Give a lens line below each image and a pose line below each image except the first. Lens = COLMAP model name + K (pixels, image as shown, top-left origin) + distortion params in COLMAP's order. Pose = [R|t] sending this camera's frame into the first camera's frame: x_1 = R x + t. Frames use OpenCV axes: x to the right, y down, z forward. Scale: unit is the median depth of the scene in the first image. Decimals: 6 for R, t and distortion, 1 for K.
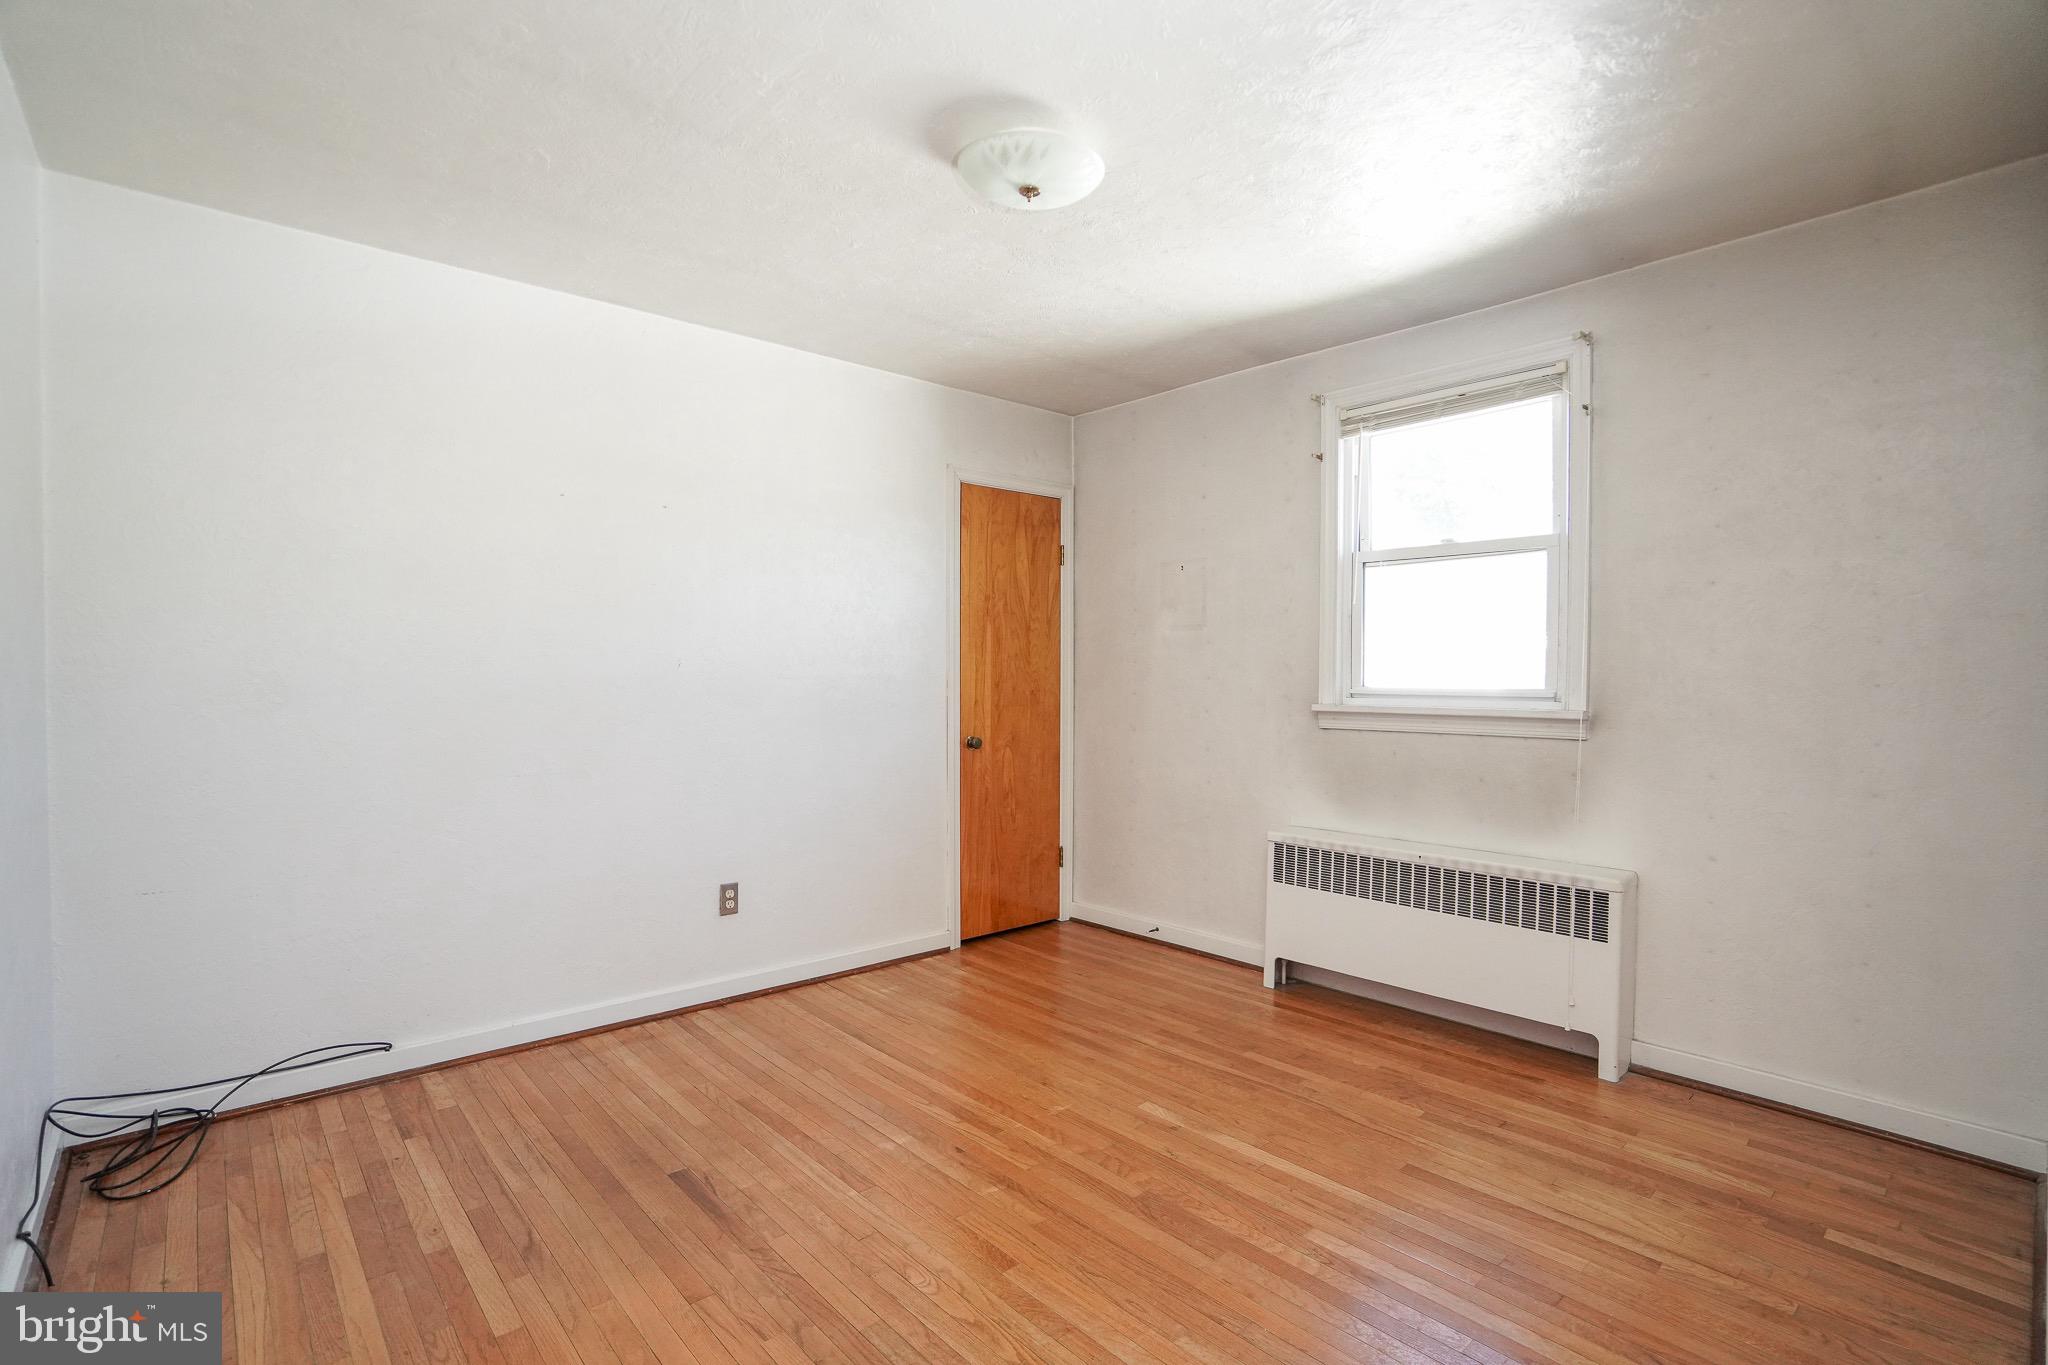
lens RADIAL K [[954.9, 0, 1024.9], [0, 954.9, 683.8], [0, 0, 1]] dist [-0.043513, 0.011358]
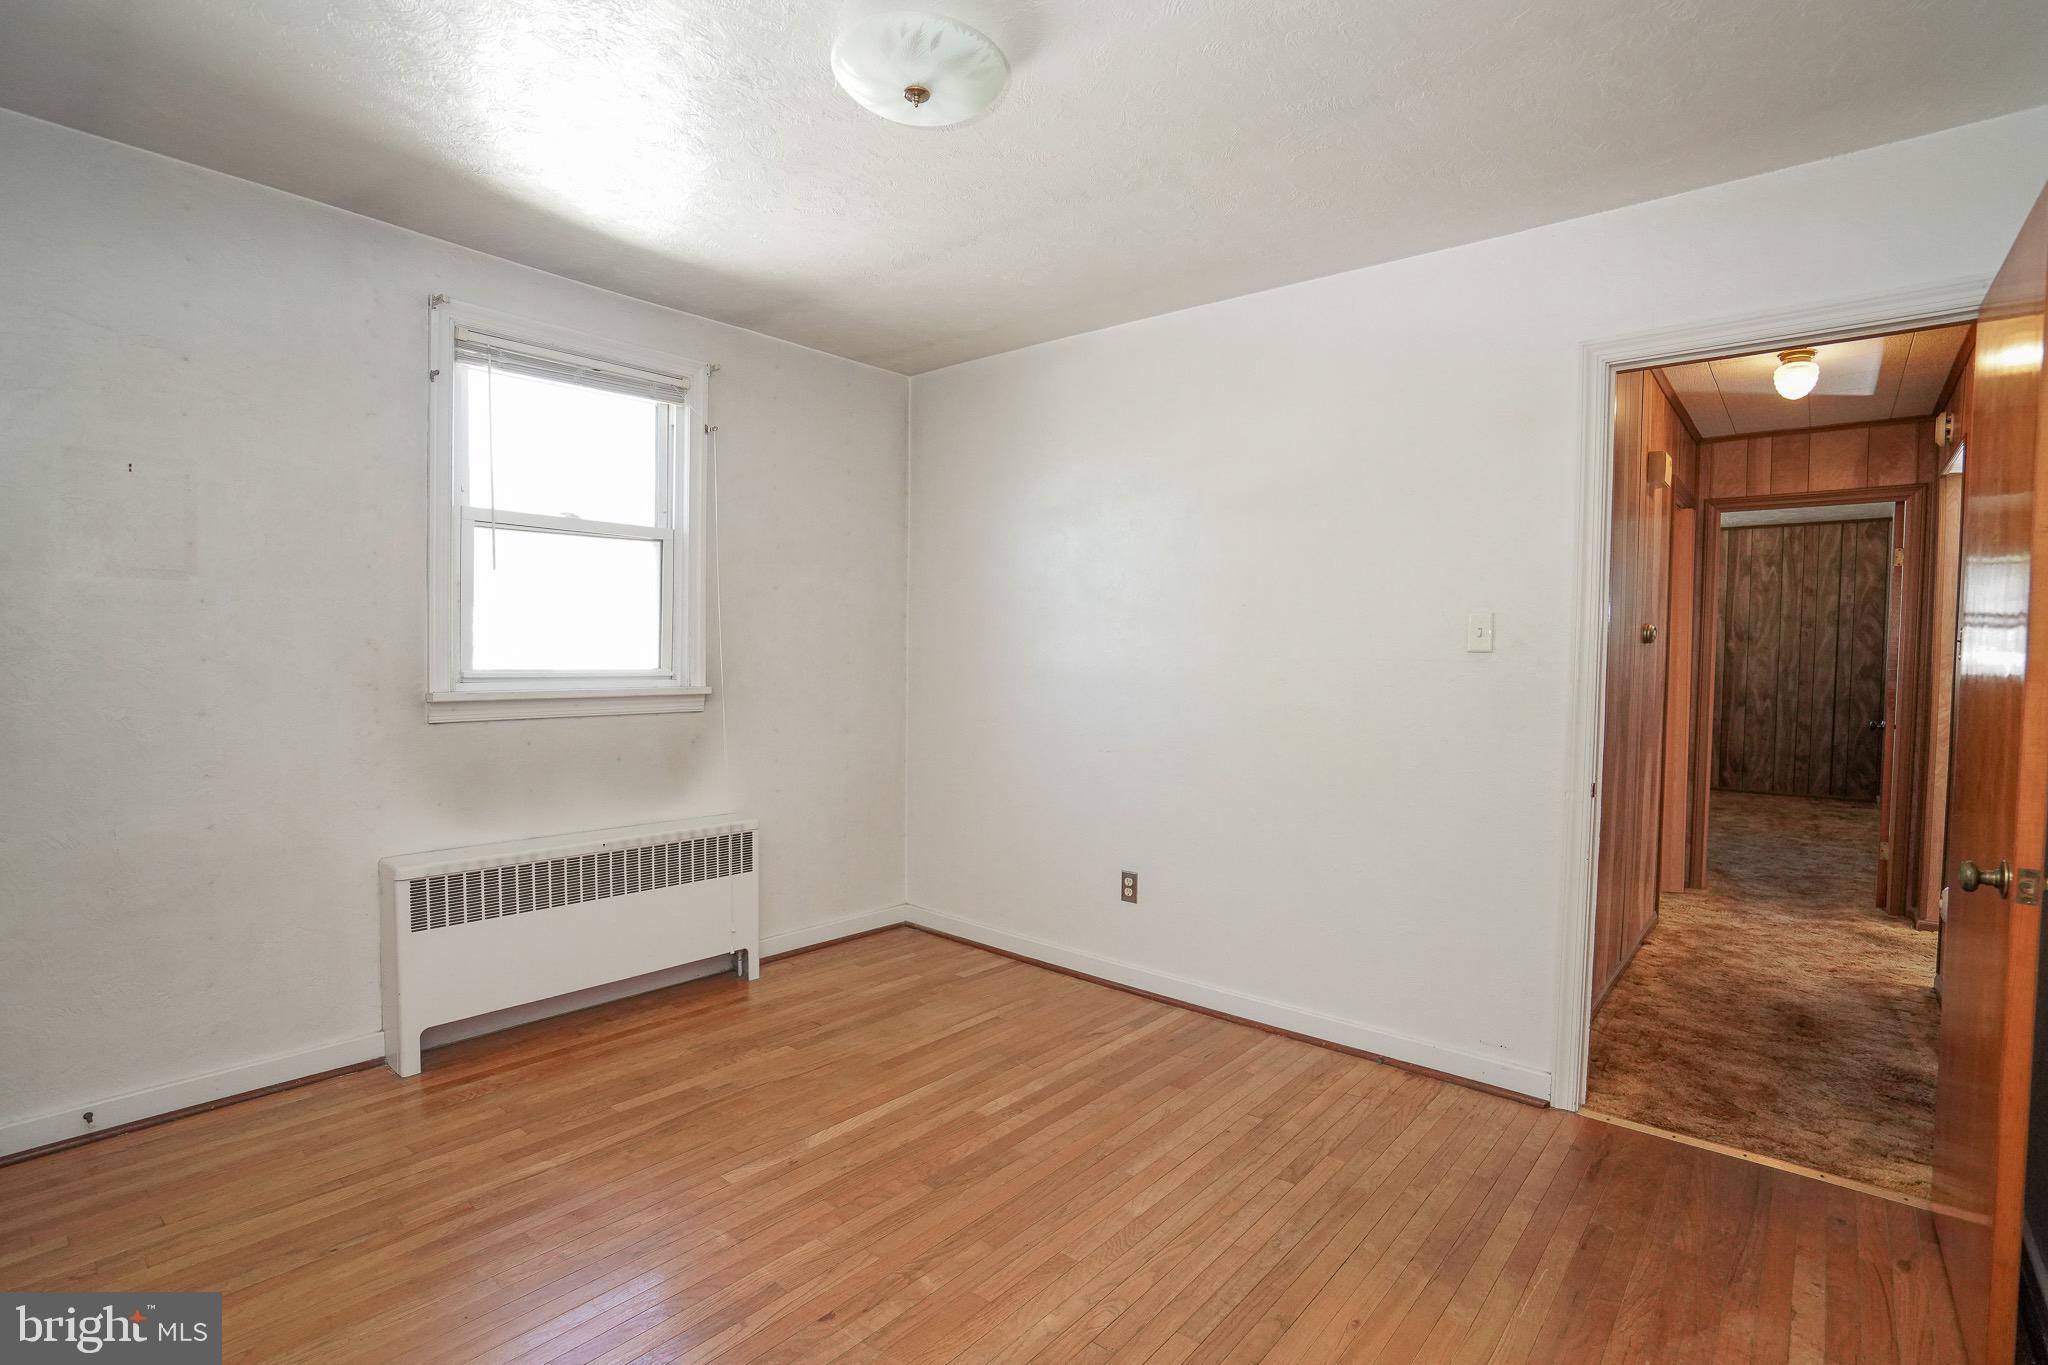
lens RADIAL K [[954.9, 0, 1025.8], [0, 954.9, 682.5], [0, 0, 1]] dist [-0.043513, 0.011358]
pose [[-0.119622, -0.038647, 0.992067, -0.624706], [-0.006969, 0.999250, 0.038087, -0.024321], [-0.992795, -0.002358, -0.119801, 0.734567]]
